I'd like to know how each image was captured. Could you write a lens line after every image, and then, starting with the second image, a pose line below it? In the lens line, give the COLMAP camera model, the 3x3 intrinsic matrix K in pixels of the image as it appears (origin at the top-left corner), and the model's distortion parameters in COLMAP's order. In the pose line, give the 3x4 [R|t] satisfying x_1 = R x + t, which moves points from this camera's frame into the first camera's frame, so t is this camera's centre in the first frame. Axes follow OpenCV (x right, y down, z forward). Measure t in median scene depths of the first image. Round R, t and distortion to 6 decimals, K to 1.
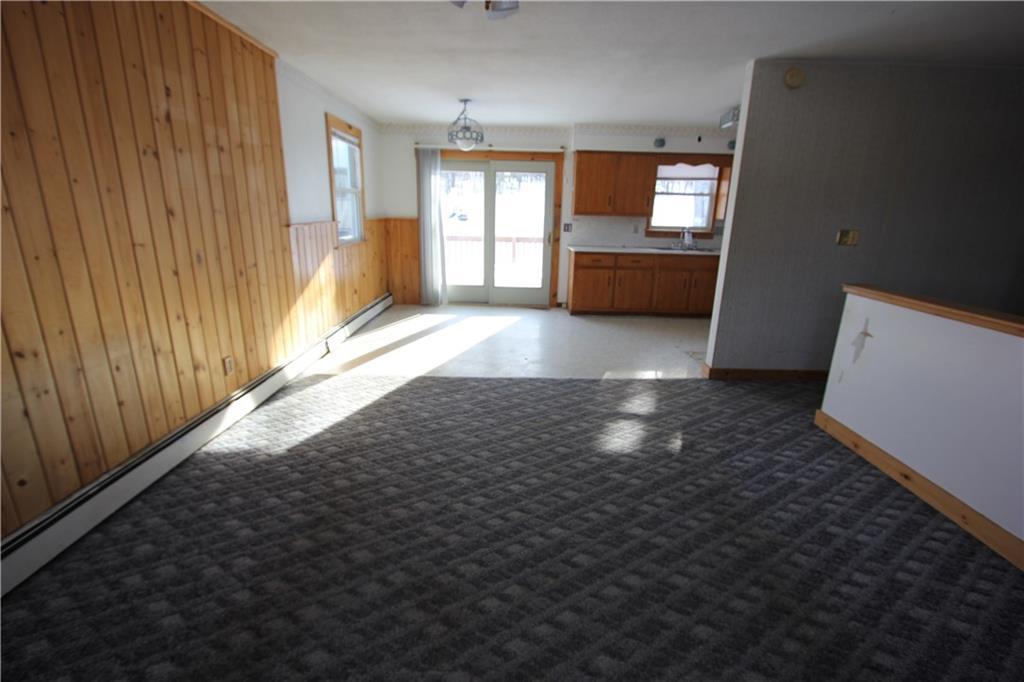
lens RADIAL K [[471.3, 0, 514.0], [0, 471.3, 346.3], [0, 0, 1]] dist [-0.023813, 0.005510]
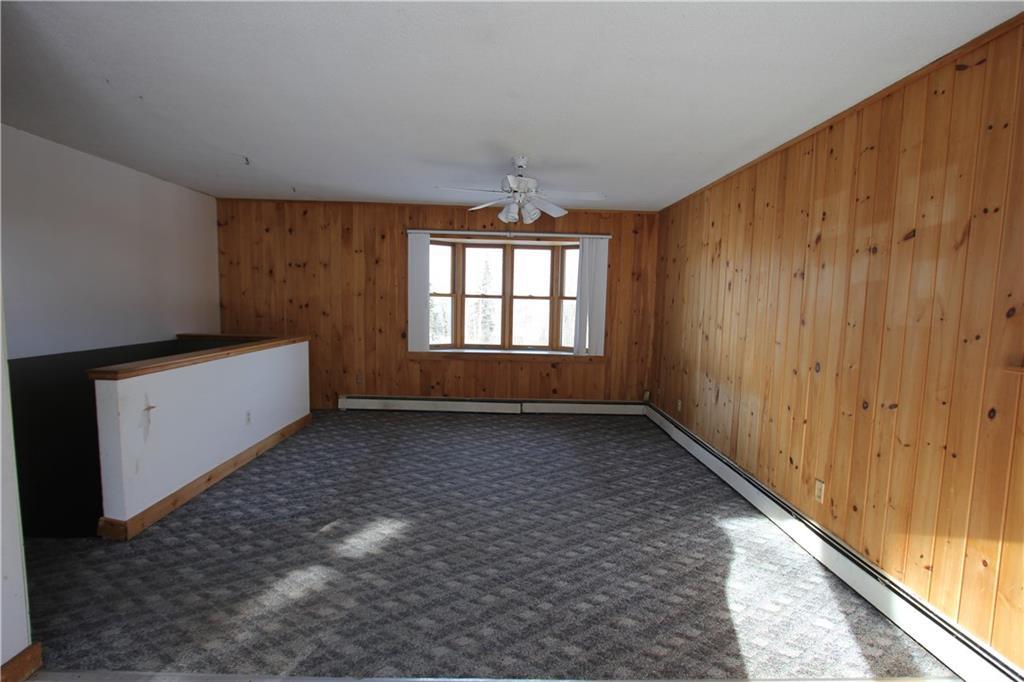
lens RADIAL K [[490.8, 0, 512.0], [0, 490.8, 341.0], [0, 0, 1]] dist [-0.015780, 0.000666]
pose [[-0.998733, -0.044031, -0.024351, 0.005654], [-0.049818, 0.933264, 0.355720, -0.561686], [0.007064, 0.356482, -0.934275, 1.888738]]
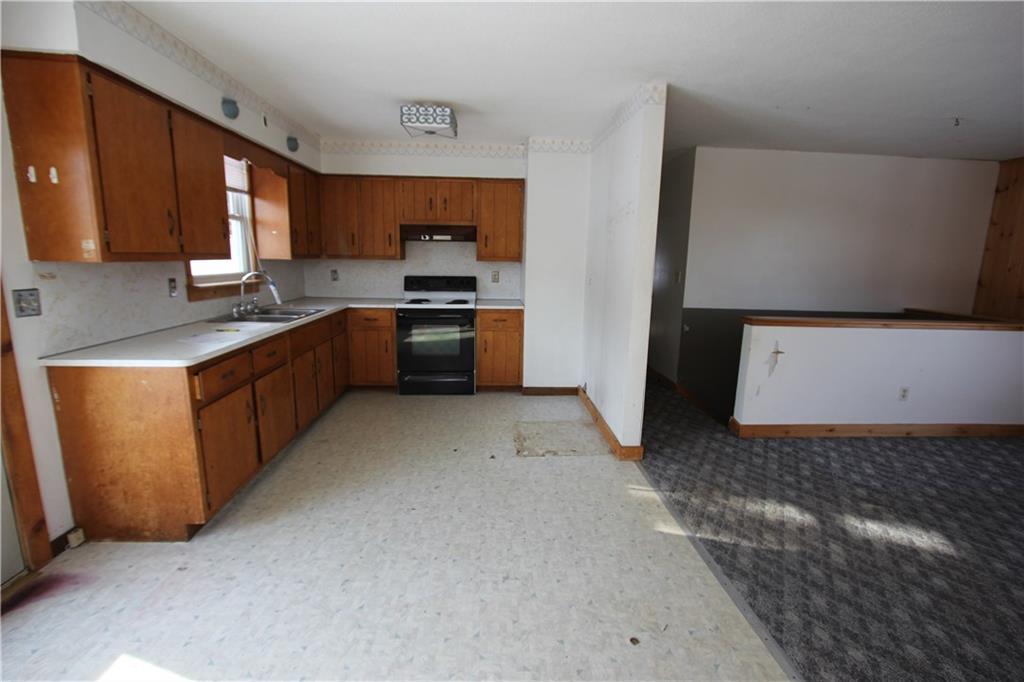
lens RADIAL K [[471.3, 0, 514.0], [0, 471.3, 346.3], [0, 0, 1]] dist [-0.023813, 0.005510]
pose [[-0.061258, -0.210165, 0.975745, -0.477359], [0.249022, 0.943449, 0.218842, -0.507392], [-0.966559, 0.256388, -0.005458, 1.683869]]
